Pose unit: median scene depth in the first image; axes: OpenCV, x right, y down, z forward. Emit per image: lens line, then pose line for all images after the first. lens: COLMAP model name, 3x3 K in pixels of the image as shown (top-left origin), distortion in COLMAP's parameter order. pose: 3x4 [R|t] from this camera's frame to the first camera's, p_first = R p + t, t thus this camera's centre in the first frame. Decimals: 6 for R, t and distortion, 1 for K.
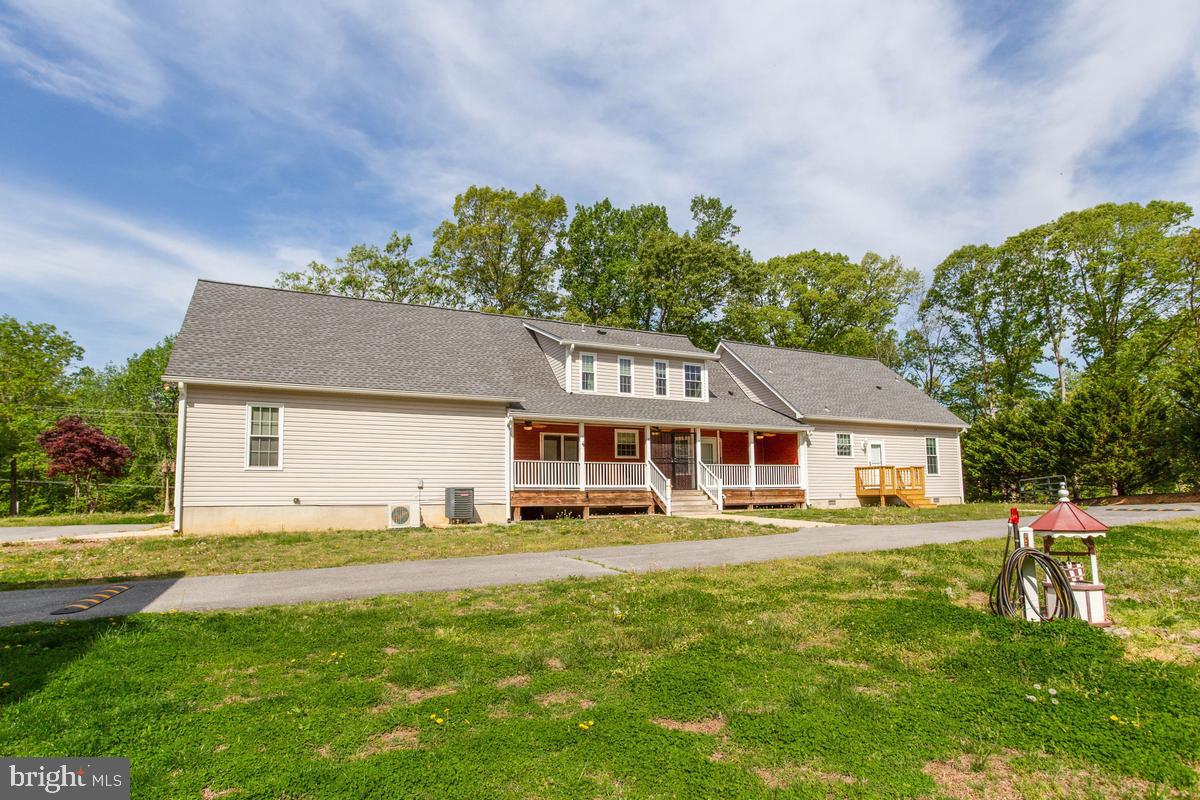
lens RADIAL K [[790.9, 0, 603.7], [0, 790.9, 441.9], [0, 0, 1]] dist [-0.071579, 0.042965]
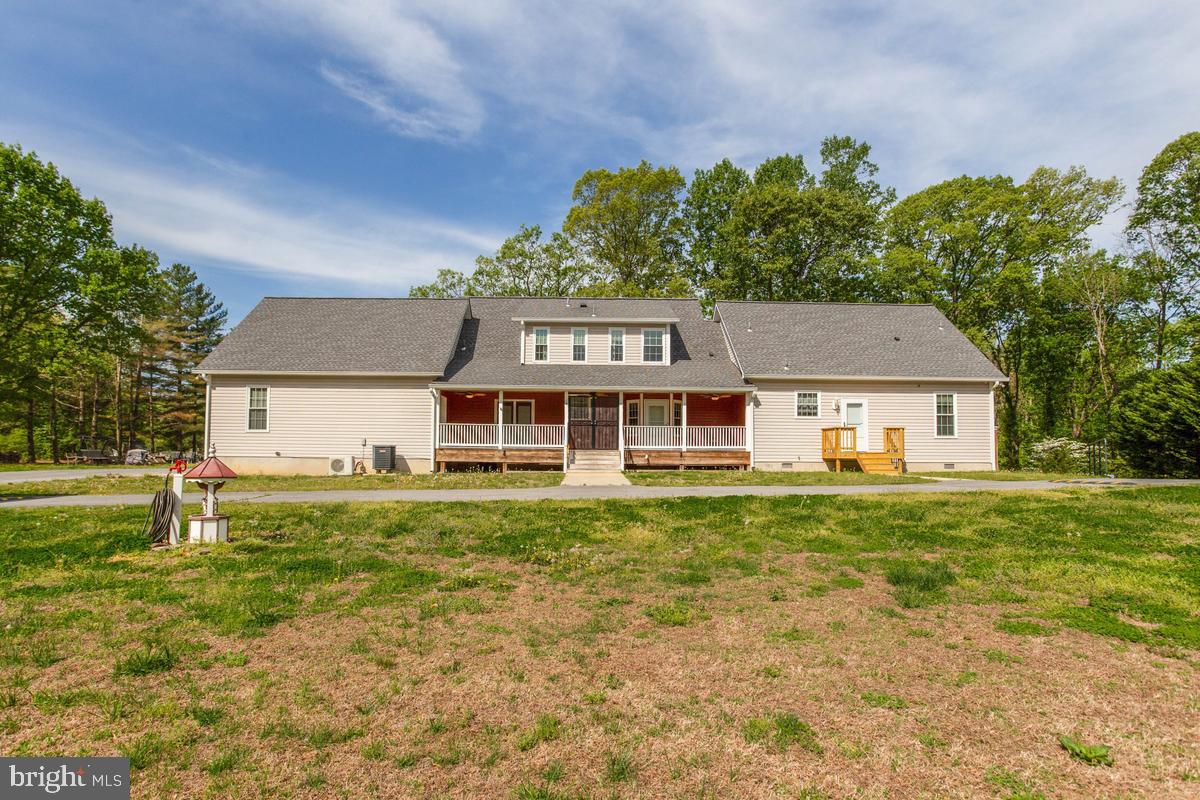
lens RADIAL K [[790.9, 0, 603.7], [0, 790.9, 441.9], [0, 0, 1]] dist [-0.071579, 0.042965]
pose [[0.853329, 0.007737, -0.521315, 0.605780], [0.019409, 0.998725, 0.046592, -0.000198], [0.521011, -0.049876, 0.852092, 0.075952]]
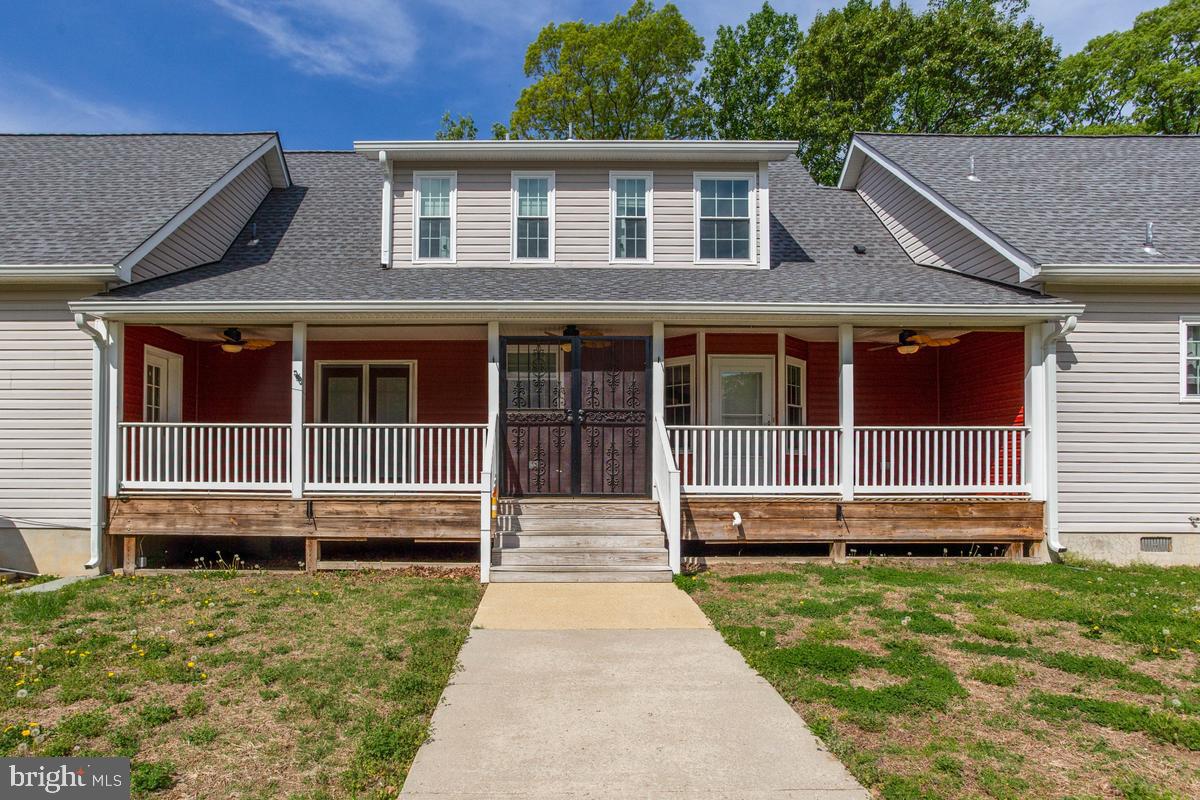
lens RADIAL K [[678.6, 0, 597.2], [0, 678.6, 463.8], [0, 0, 1]] dist [-0.037369, 0.025429]
pose [[0.878294, 0.017067, -0.477817, 0.224038], [0.022800, 0.996731, 0.077512, 0.019165], [0.477578, -0.078972, 0.875033, 0.666568]]
